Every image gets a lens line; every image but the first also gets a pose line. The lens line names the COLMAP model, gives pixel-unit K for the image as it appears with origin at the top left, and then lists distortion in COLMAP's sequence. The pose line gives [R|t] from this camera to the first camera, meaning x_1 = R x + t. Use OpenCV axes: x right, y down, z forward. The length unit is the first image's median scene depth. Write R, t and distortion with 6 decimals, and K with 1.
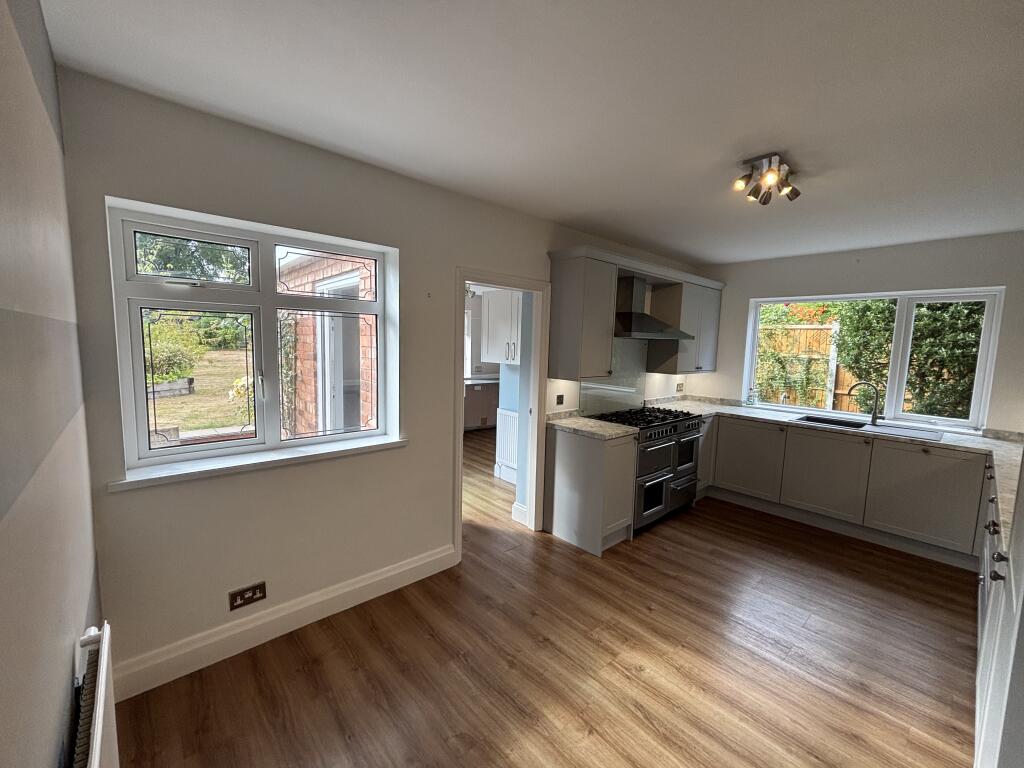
lens RADIAL K [[416.9, 0, 508.3], [0, 416.9, 383.5], [0, 0, 1]] dist [-0.001658, 0.000249]
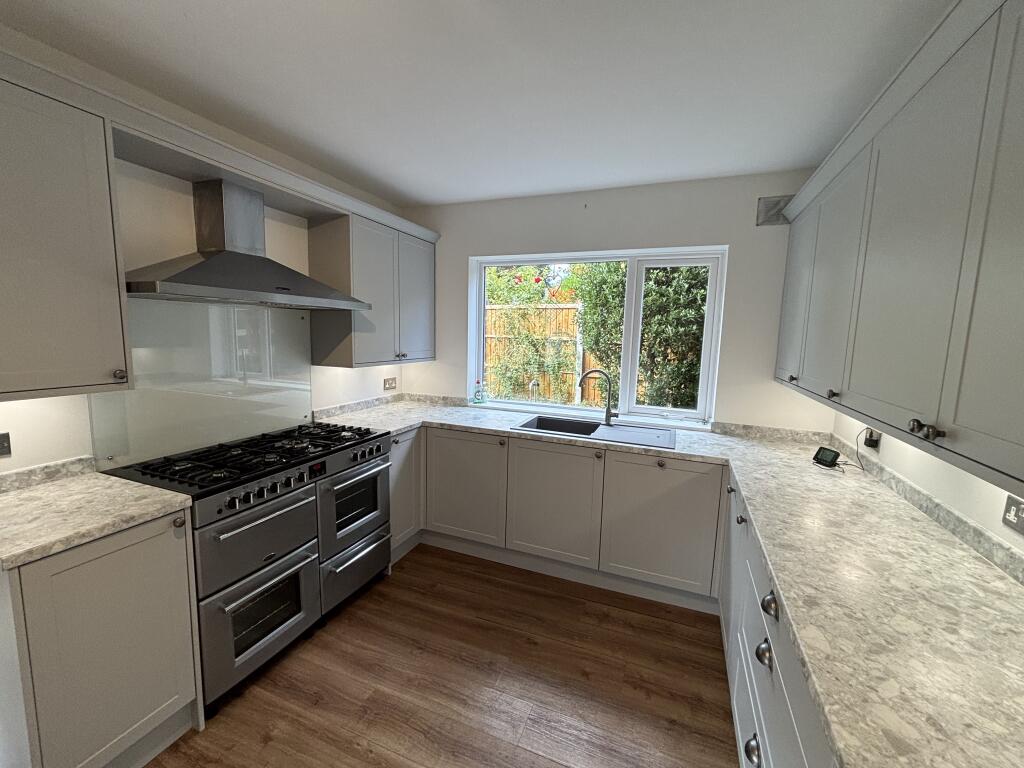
lens RADIAL K [[416.9, 0, 508.5], [0, 416.9, 384.0], [0, 0, 1]] dist [-0.001658, 0.000249]
pose [[0.897357, -0.058250, 0.437444, 0.346735], [0.043183, 0.998084, 0.044320, -0.015288], [-0.439187, -0.020881, 0.898153, 0.356370]]
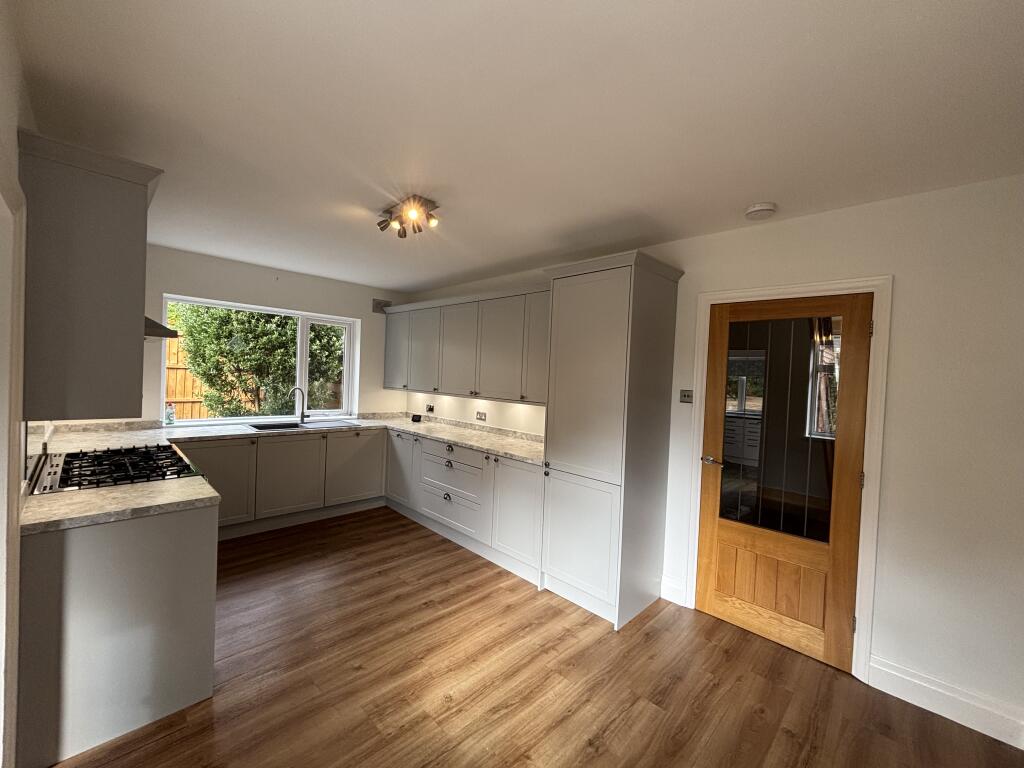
lens RADIAL K [[416.9, 0, 512.8], [0, 416.9, 381.0], [0, 0, 1]] dist [-0.001658, 0.000249]
pose [[-0.065038, -0.044956, 0.996870, -0.302238], [0.055947, 0.997249, 0.048624, -0.039429], [-0.996313, 0.058935, -0.062344, 0.427616]]
